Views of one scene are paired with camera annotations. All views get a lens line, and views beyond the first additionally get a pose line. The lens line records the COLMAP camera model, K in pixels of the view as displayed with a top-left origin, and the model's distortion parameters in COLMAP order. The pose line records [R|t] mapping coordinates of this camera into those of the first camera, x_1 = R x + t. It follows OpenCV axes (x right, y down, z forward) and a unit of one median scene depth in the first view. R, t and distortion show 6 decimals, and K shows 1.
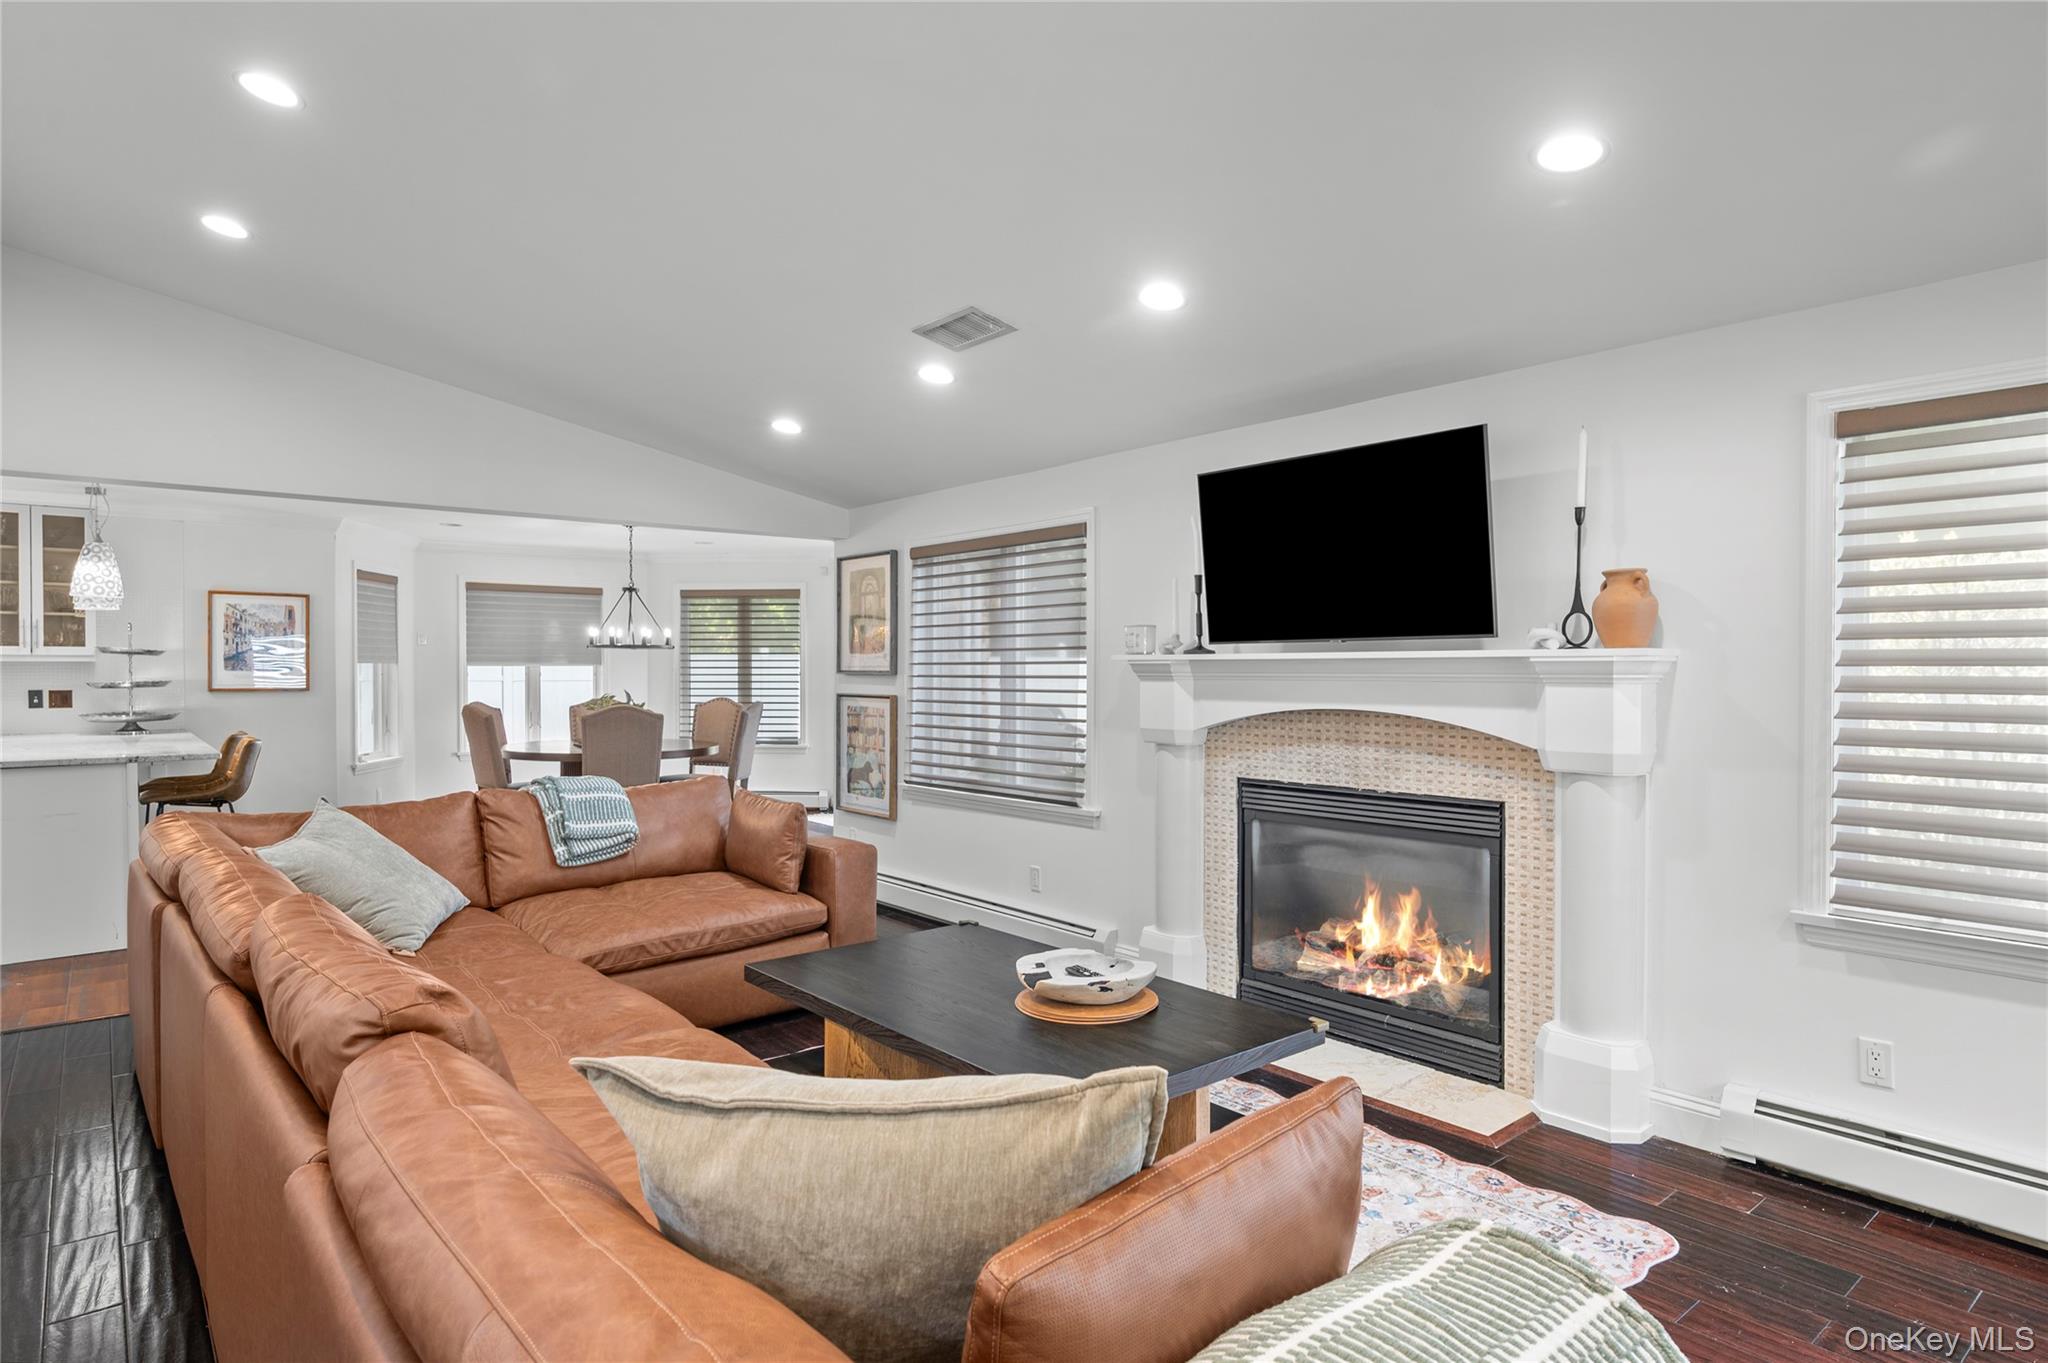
lens RADIAL K [[1127.3, 0, 1021.4], [0, 1127.3, 677.5], [0, 0, 1]] dist [-0.001282, -0.000214]
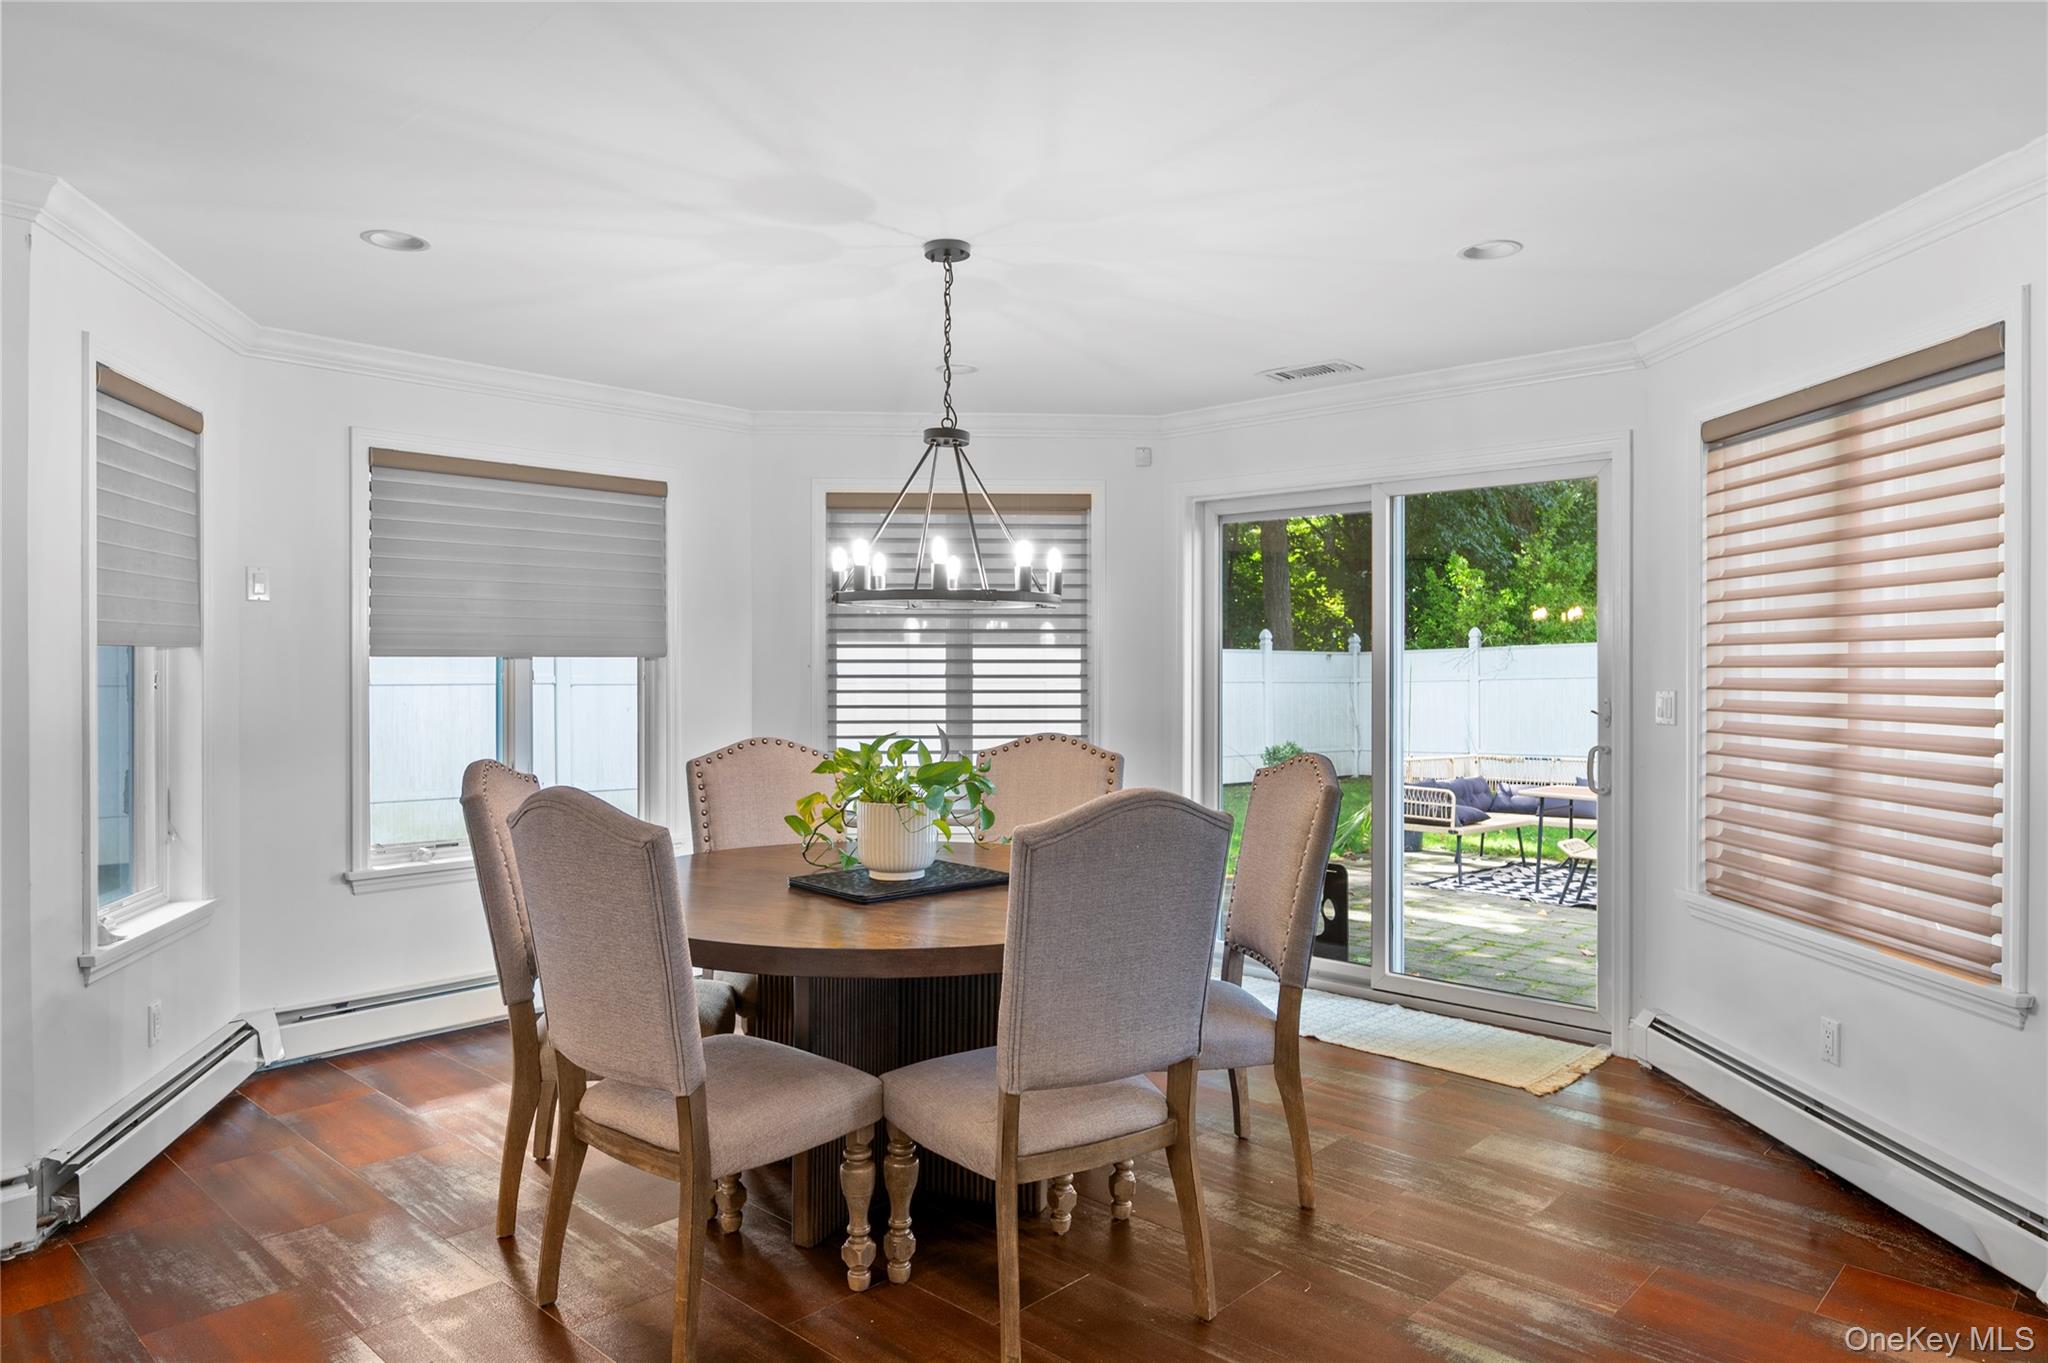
lens RADIAL K [[1284.8, 0, 1026.0], [0, 1284.8, 673.7], [0, 0, 1]] dist [0.007310, 0.002221]
pose [[0.989222, 0.000736, 0.146419, -0.408903], [-0.000580, 0.999999, -0.001110, -0.004509], [-0.146419, 0.001013, 0.989222, 0.638022]]
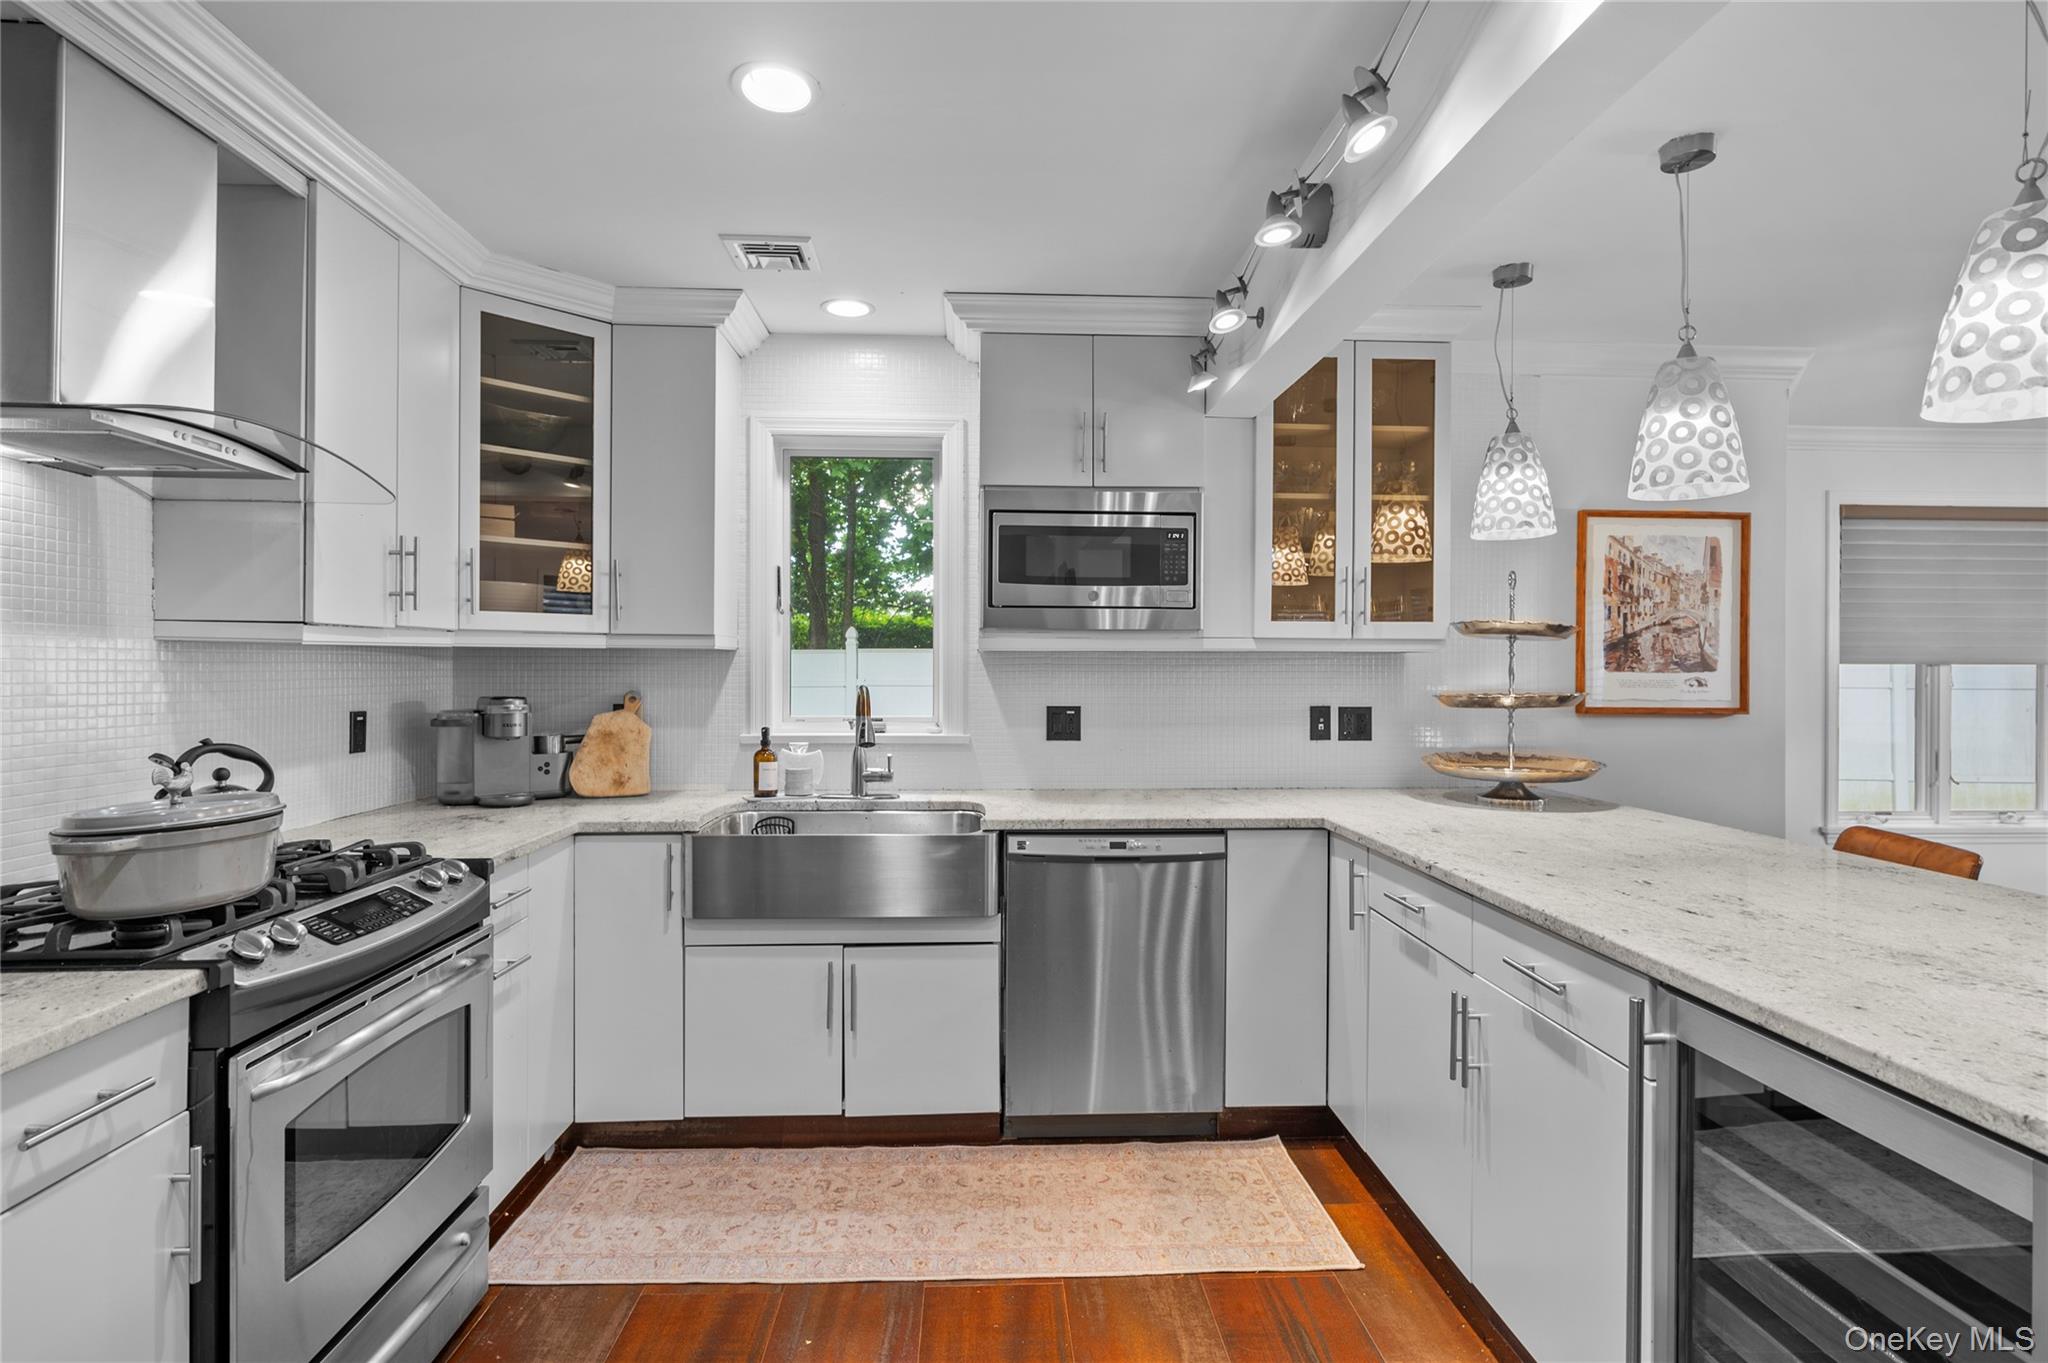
lens RADIAL K [[1035.7, 0, 1026.4], [0, 1035.7, 670.1], [0, 0, 1]] dist [-0.001543, 0.000499]
pose [[0.808859, 0.007329, -0.587957, -0.642060], [-0.010176, 0.999947, -0.001535, -0.003398], [0.587914, 0.007225, 0.808891, 0.479389]]
